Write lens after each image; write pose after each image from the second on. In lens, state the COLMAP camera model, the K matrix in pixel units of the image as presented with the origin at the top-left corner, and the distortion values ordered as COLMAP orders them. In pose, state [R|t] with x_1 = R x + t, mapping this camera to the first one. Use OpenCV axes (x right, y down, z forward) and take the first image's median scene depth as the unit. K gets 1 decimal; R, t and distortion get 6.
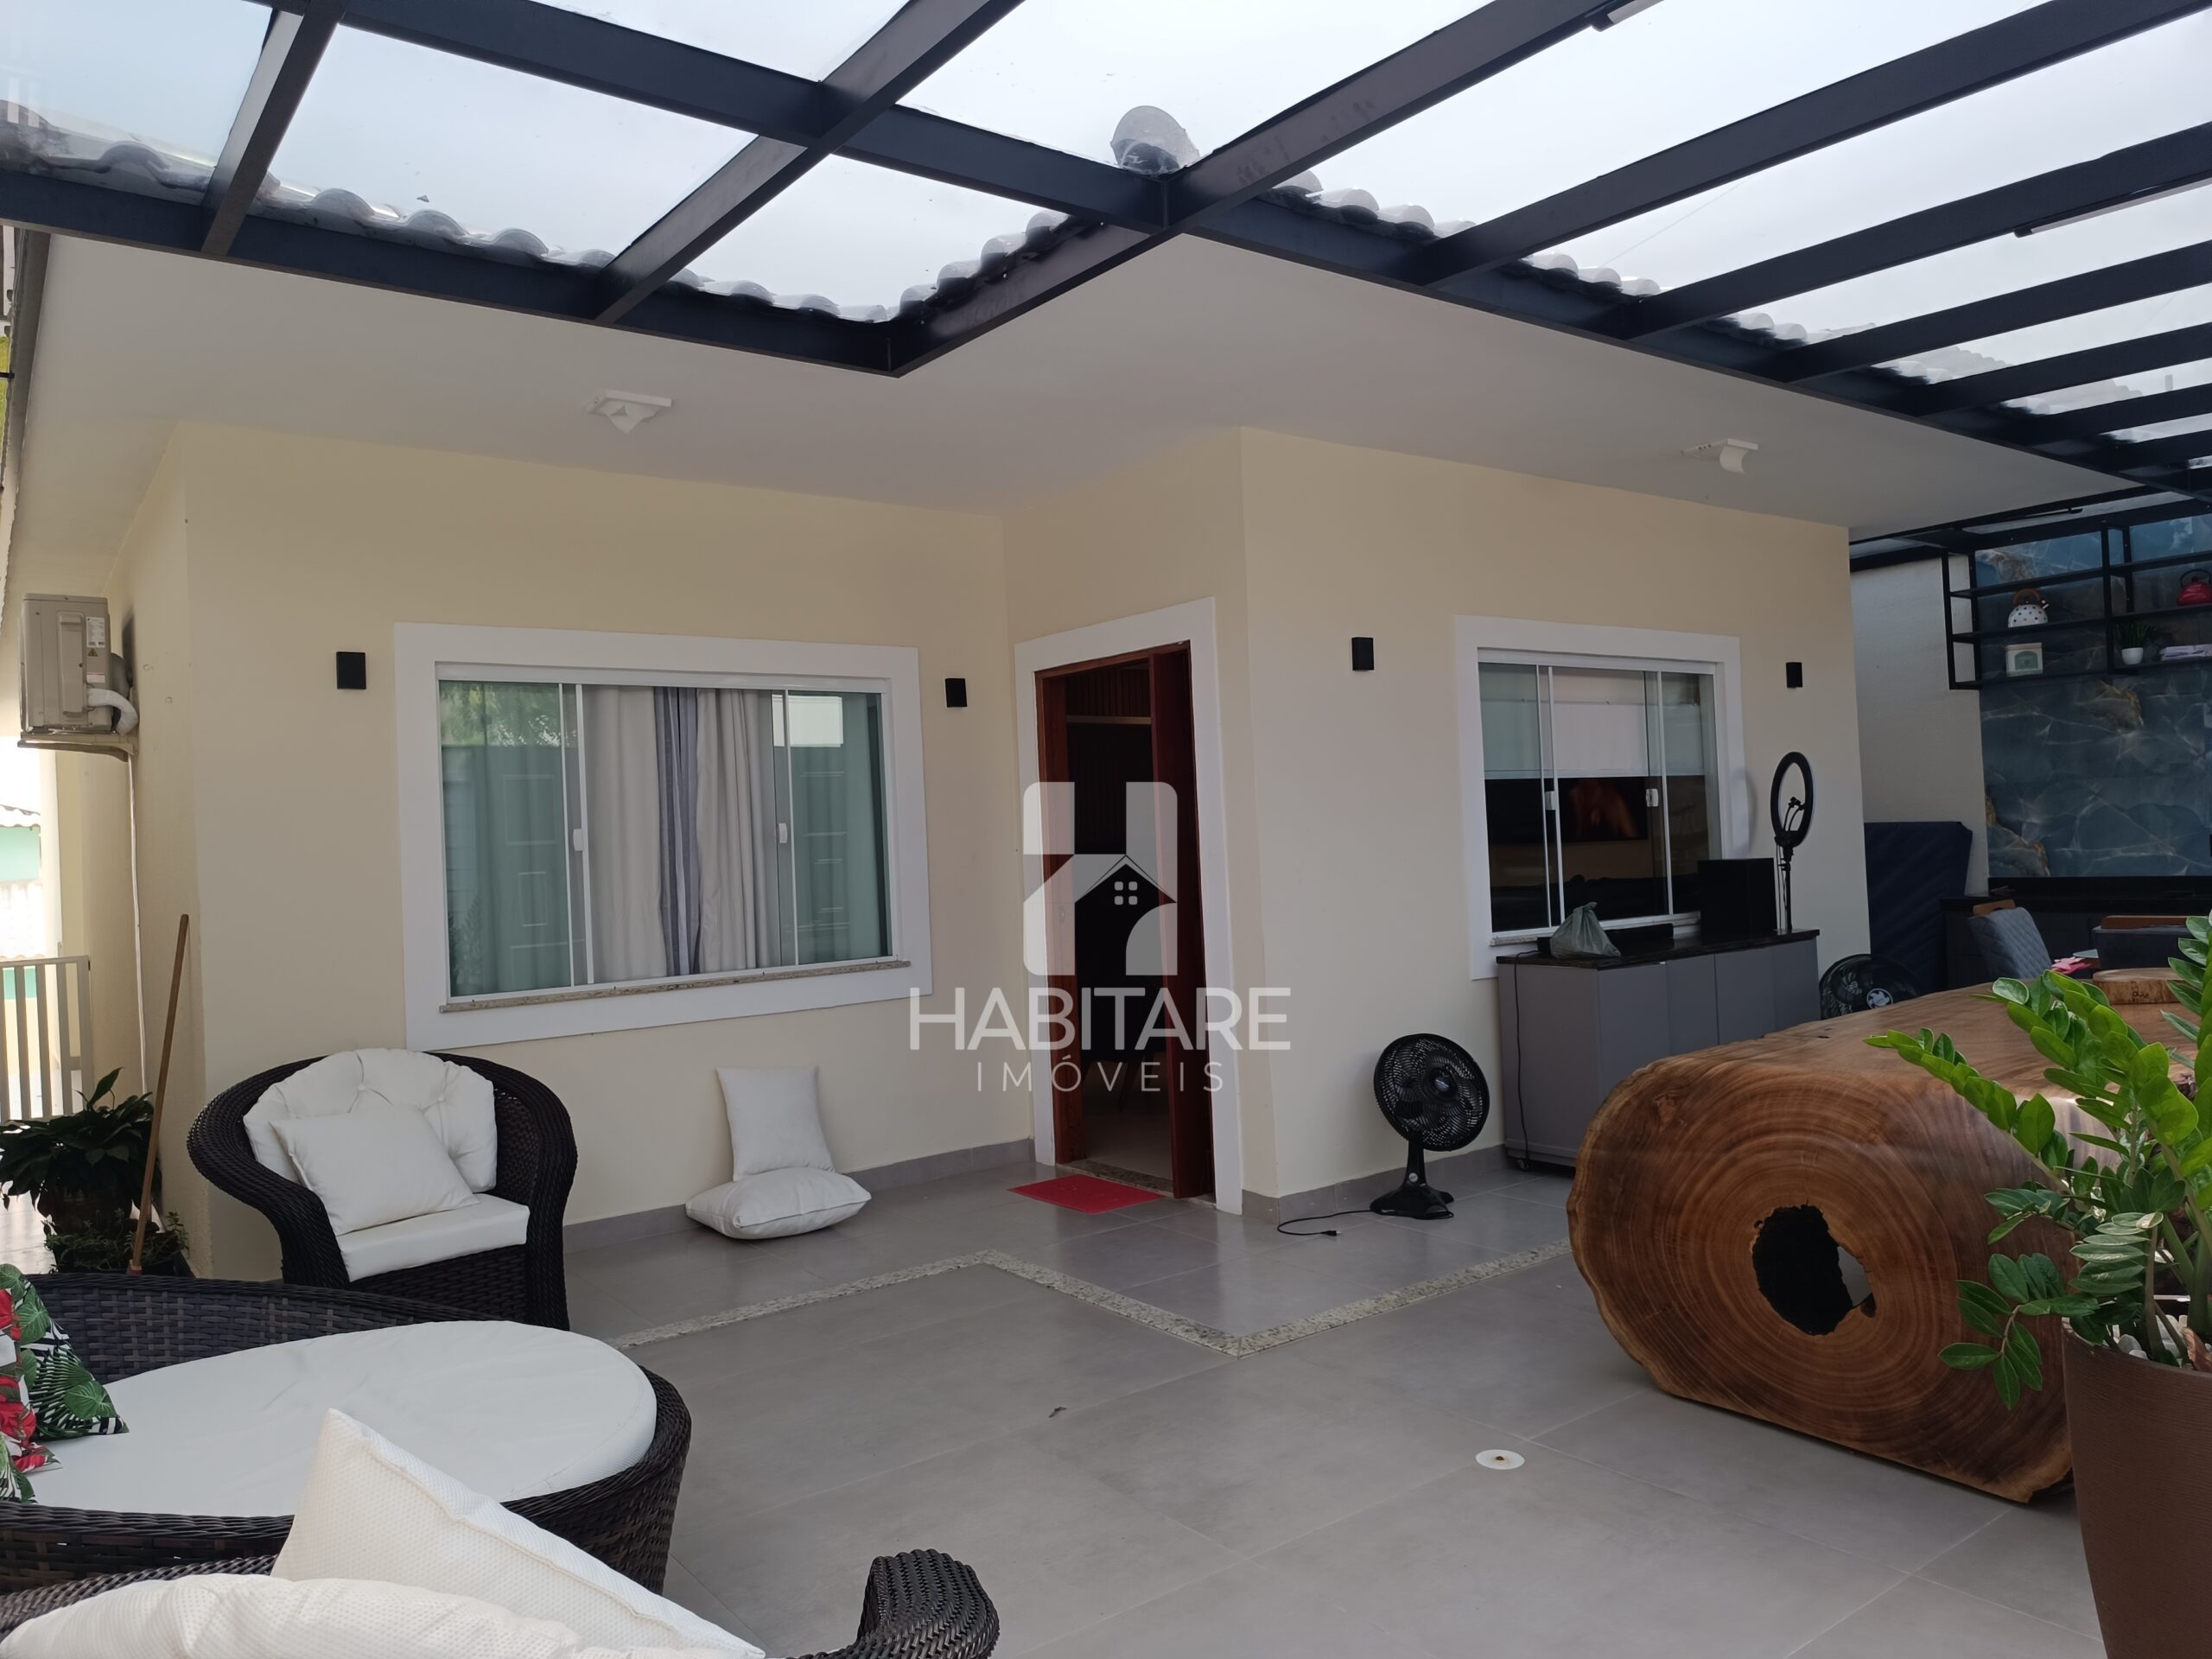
lens RADIAL K [[1527.5, 0, 1104.9], [0, 1527.5, 826.5], [0, 0, 1]] dist [-0.002200, -0.001545]
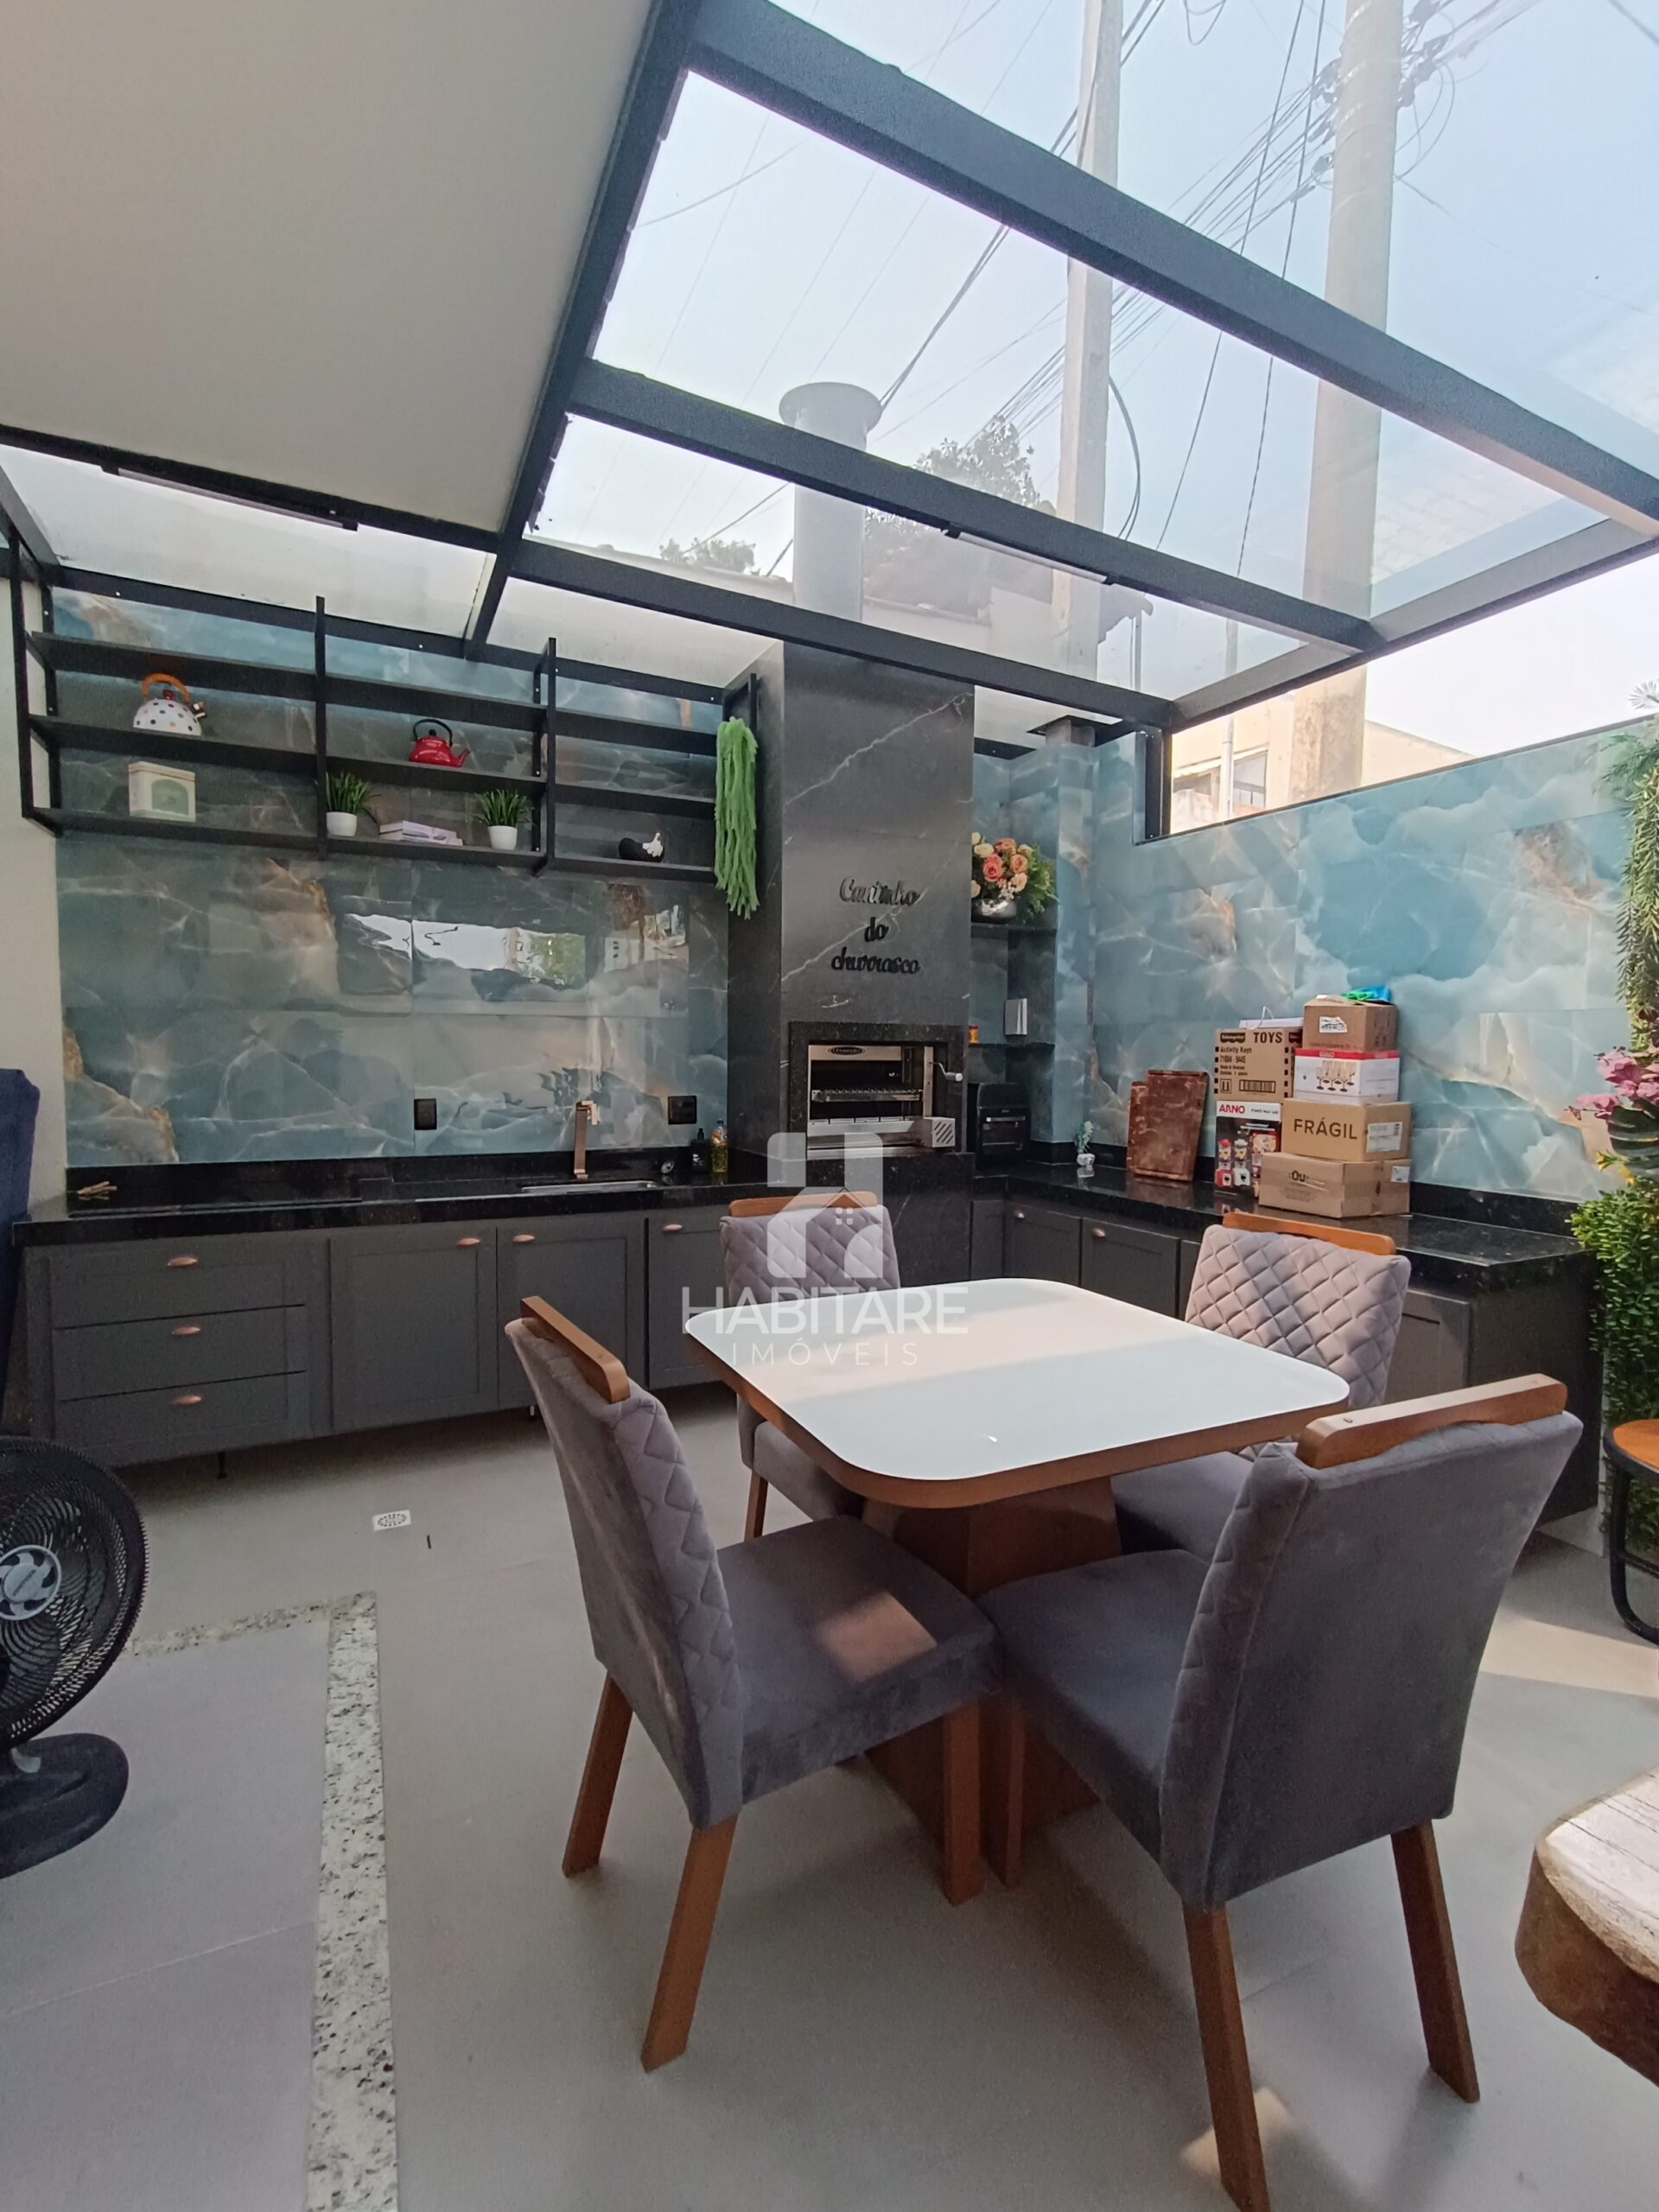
lens RADIAL K [[1011.2, 0, 834.1], [0, 1011.2, 1108.0], [0, 0, 1]] dist [-0.002129, -0.000196]
pose [[0.205053, -0.006761, 0.978728, 0.272674], [-0.029210, 0.999488, 0.013024, -0.002770], [-0.978315, -0.031259, 0.204751, 0.655348]]
